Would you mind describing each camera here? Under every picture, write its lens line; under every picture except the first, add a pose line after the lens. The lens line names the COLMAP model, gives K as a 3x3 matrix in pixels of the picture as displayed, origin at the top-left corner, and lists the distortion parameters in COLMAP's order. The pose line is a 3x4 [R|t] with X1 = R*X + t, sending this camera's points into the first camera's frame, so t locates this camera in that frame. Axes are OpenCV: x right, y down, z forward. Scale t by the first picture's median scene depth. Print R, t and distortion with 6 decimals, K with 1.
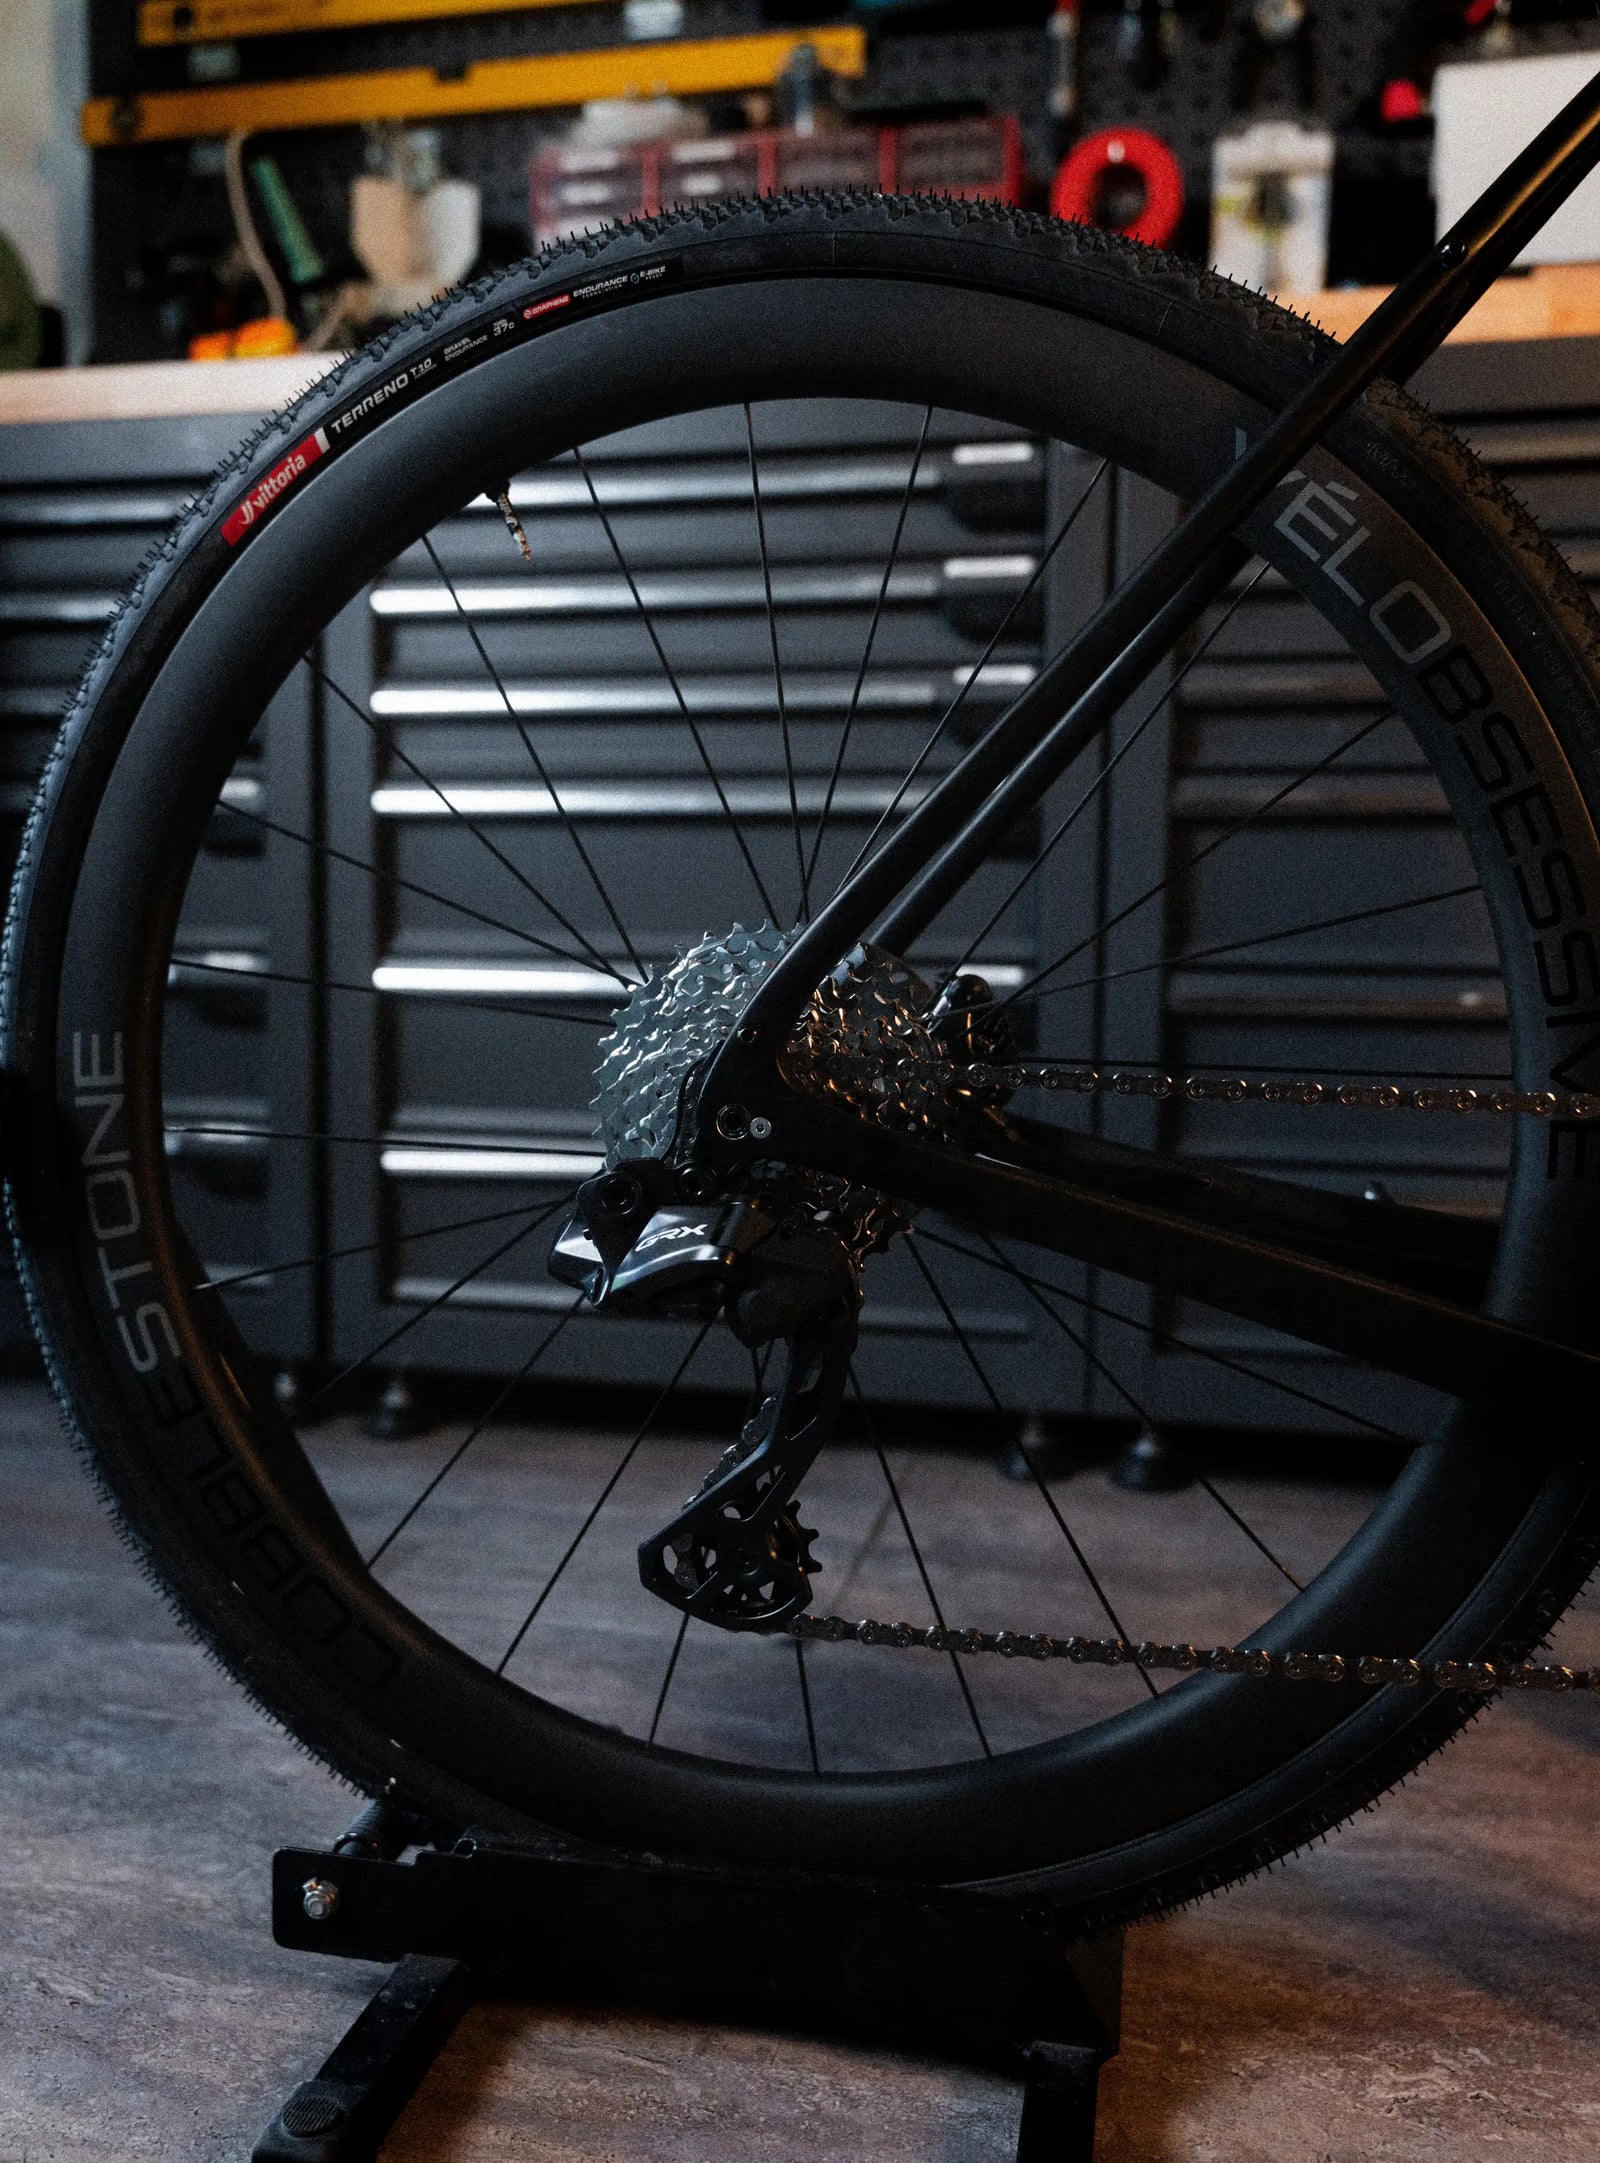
lens RADIAL K [[1765.0, 0, 800.0], [0, 1765.0, 1081.5], [0, 0, 1]] dist [-0.001150, -0.004673]
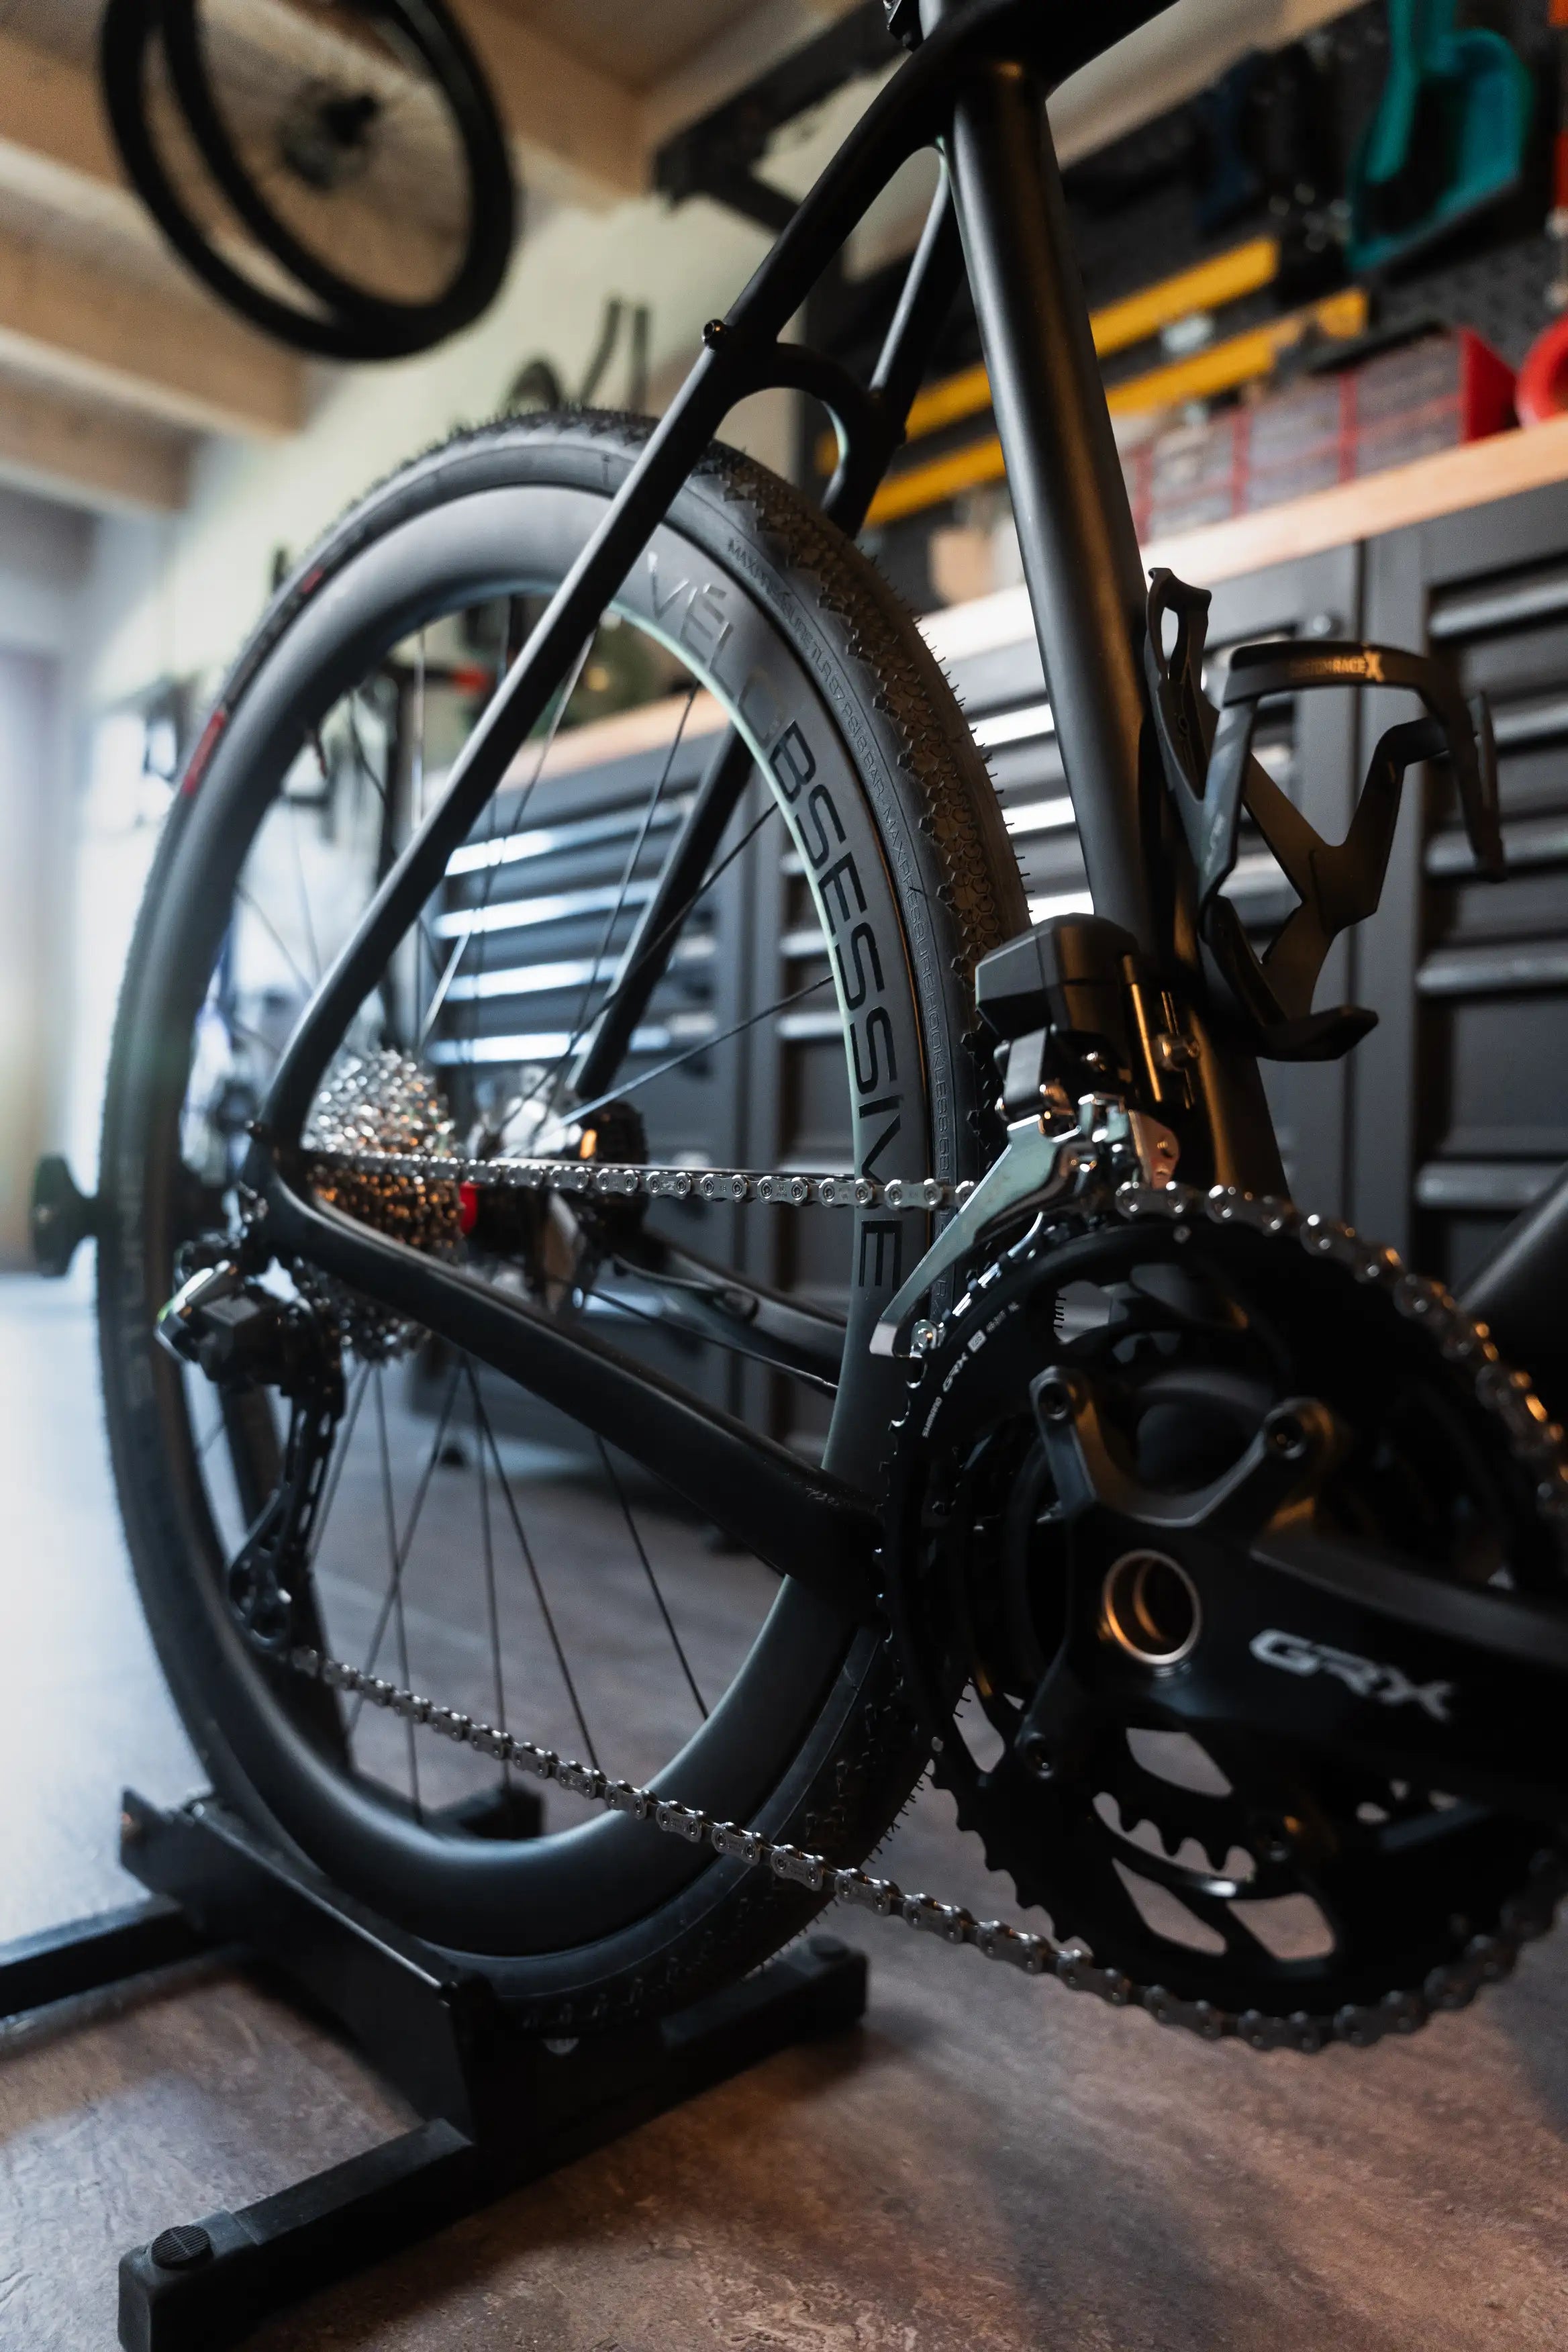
lens RADIAL K [[1567.0, 0, 784.0], [0, 1567.0, 1176.0], [0, 0, 1]] dist [0.001093, -0.000804]
pose [[0.834797, 0.004621, -0.550538, 0.832986], [-0.060051, 0.994763, -0.082709, 0.068007], [0.547273, 0.102105, 0.830703, 0.313459]]
